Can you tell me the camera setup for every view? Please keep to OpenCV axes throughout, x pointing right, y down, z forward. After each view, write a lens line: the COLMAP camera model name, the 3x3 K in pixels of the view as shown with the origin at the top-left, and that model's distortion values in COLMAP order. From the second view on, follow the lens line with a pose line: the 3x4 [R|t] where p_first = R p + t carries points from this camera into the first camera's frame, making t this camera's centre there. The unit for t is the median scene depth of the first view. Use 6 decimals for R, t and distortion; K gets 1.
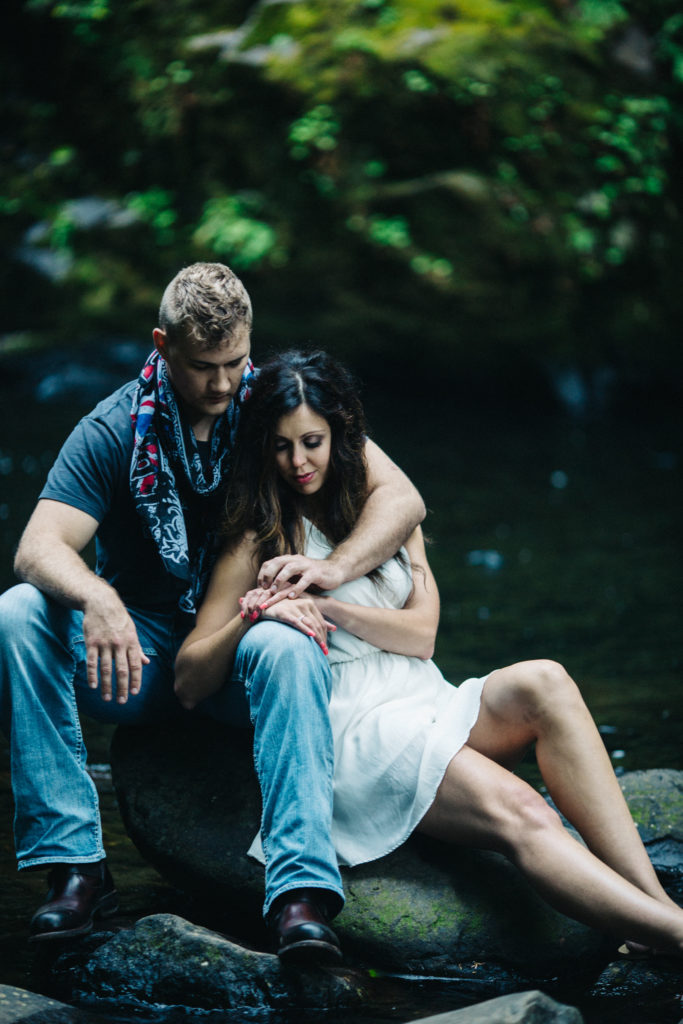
lens RADIAL K [[3837.9, 0, 305.7], [0, 3837.9, 513.7], [0, 0, 1]] dist [0.220290, -0.910288]
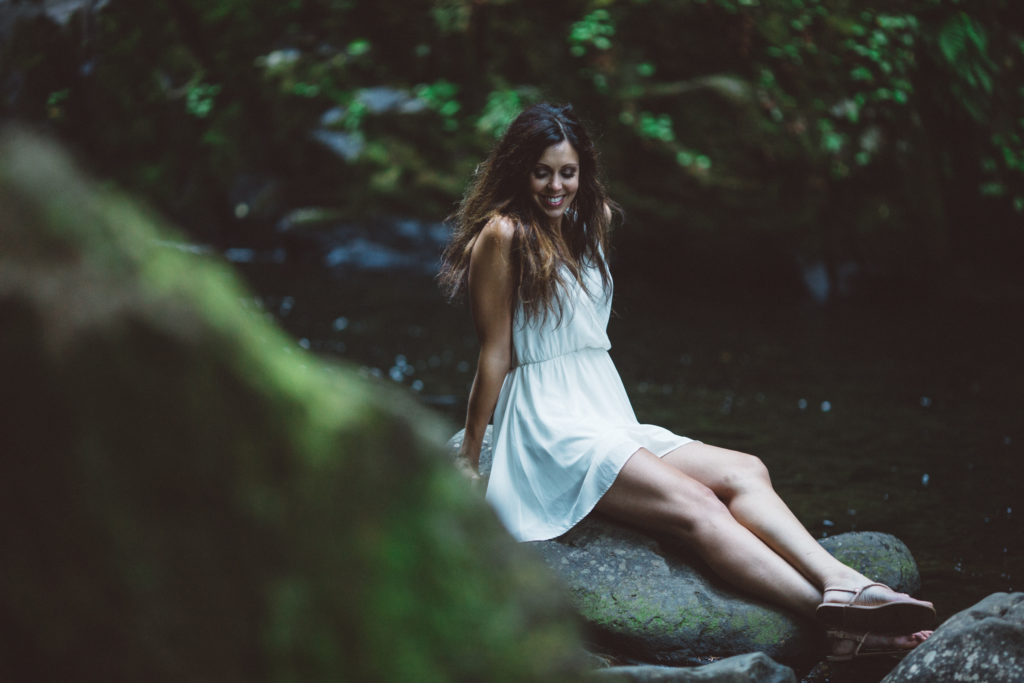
lens RADIAL K [[3896.2, 0, 512.1], [0, 3896.2, 314.2], [0, 0, 1]] dist [0.396947, -1.242309]
pose [[0.998786, 0.048058, -0.010836, -0.004813], [-0.048433, 0.998123, -0.037483, 0.023399], [0.009014, 0.037962, 0.999239, -0.107493]]
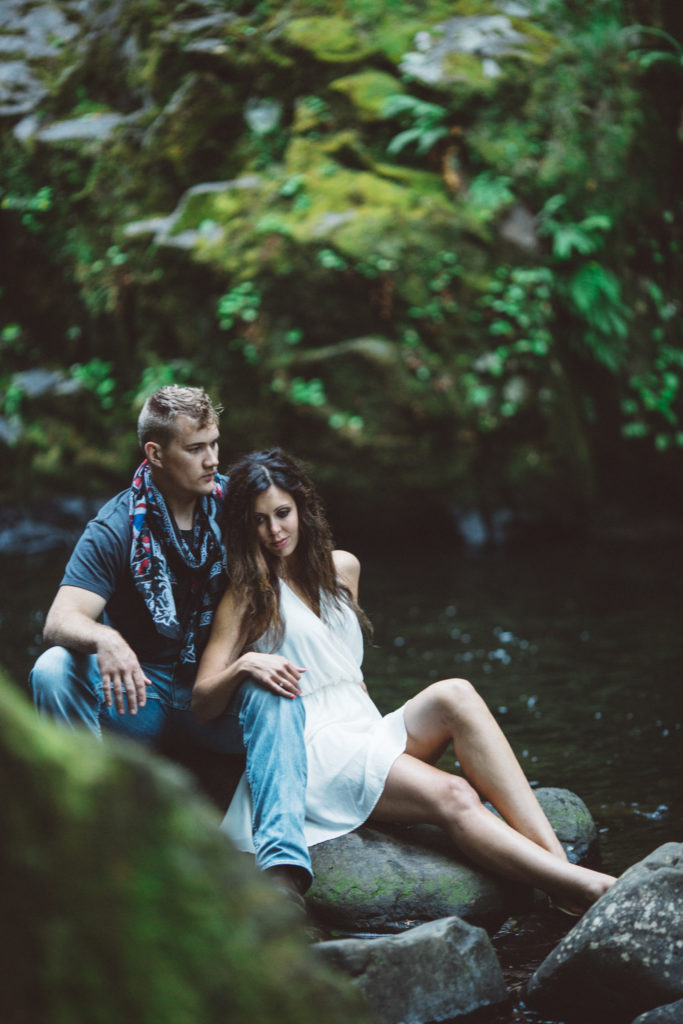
lens RADIAL K [[3896.2, 0, 341.5], [0, 3896.2, 512.0], [0, 0, 1]] dist [0.396947, -1.242309]
pose [[0.999140, -0.023398, 0.034237, -0.008429], [0.025055, 0.998494, -0.048800, 0.017652], [-0.033043, 0.049616, 0.998222, -0.138887]]
